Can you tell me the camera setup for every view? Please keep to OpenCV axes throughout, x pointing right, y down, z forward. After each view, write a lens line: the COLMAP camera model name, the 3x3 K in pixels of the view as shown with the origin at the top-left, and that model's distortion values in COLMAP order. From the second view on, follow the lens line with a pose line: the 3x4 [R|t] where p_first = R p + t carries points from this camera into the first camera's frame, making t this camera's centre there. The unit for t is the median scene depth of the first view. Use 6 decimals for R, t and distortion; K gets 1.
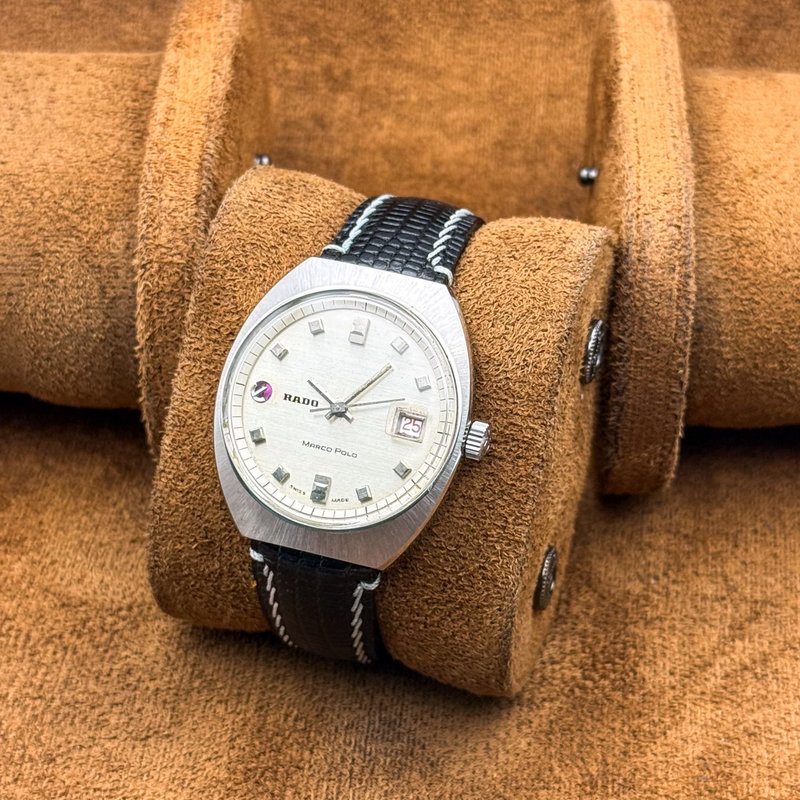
lens RADIAL K [[1838.4, 0, 438.6], [0, 1838.4, 399.9], [0, 0, 1]] dist [-0.026934, -0.444797]
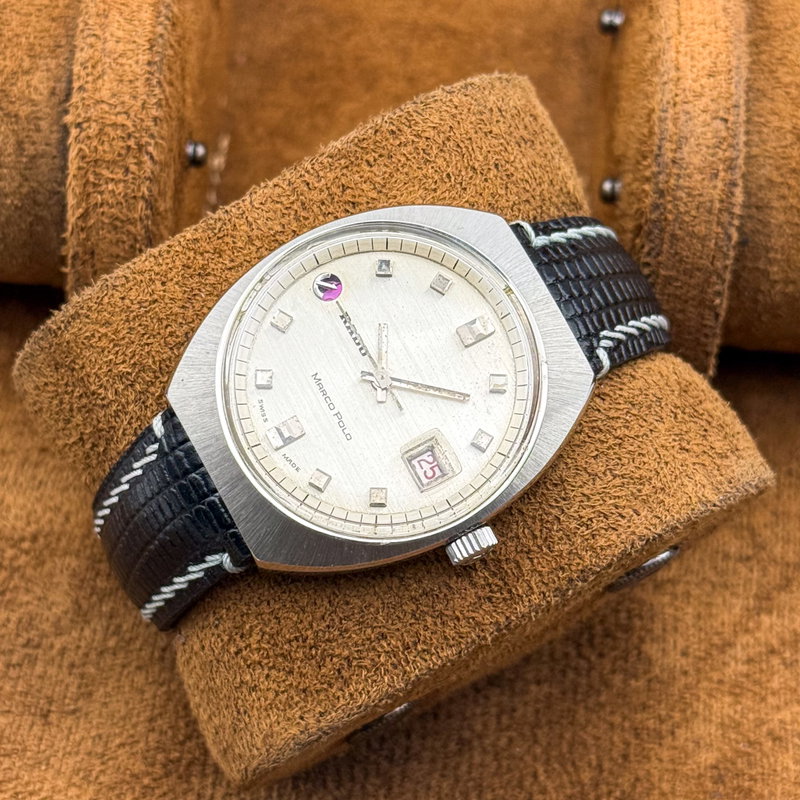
lens RADIAL K [[1888.3, 0, 382.1], [0, 1888.3, 431.3], [0, 0, 1]] dist [-0.000028, -0.394539]
pose [[0.666065, 0.745055, 0.035363, -0.063648], [-0.745438, 0.666567, -0.003360, 0.020356], [-0.026075, -0.024123, 0.999369, 0.223552]]
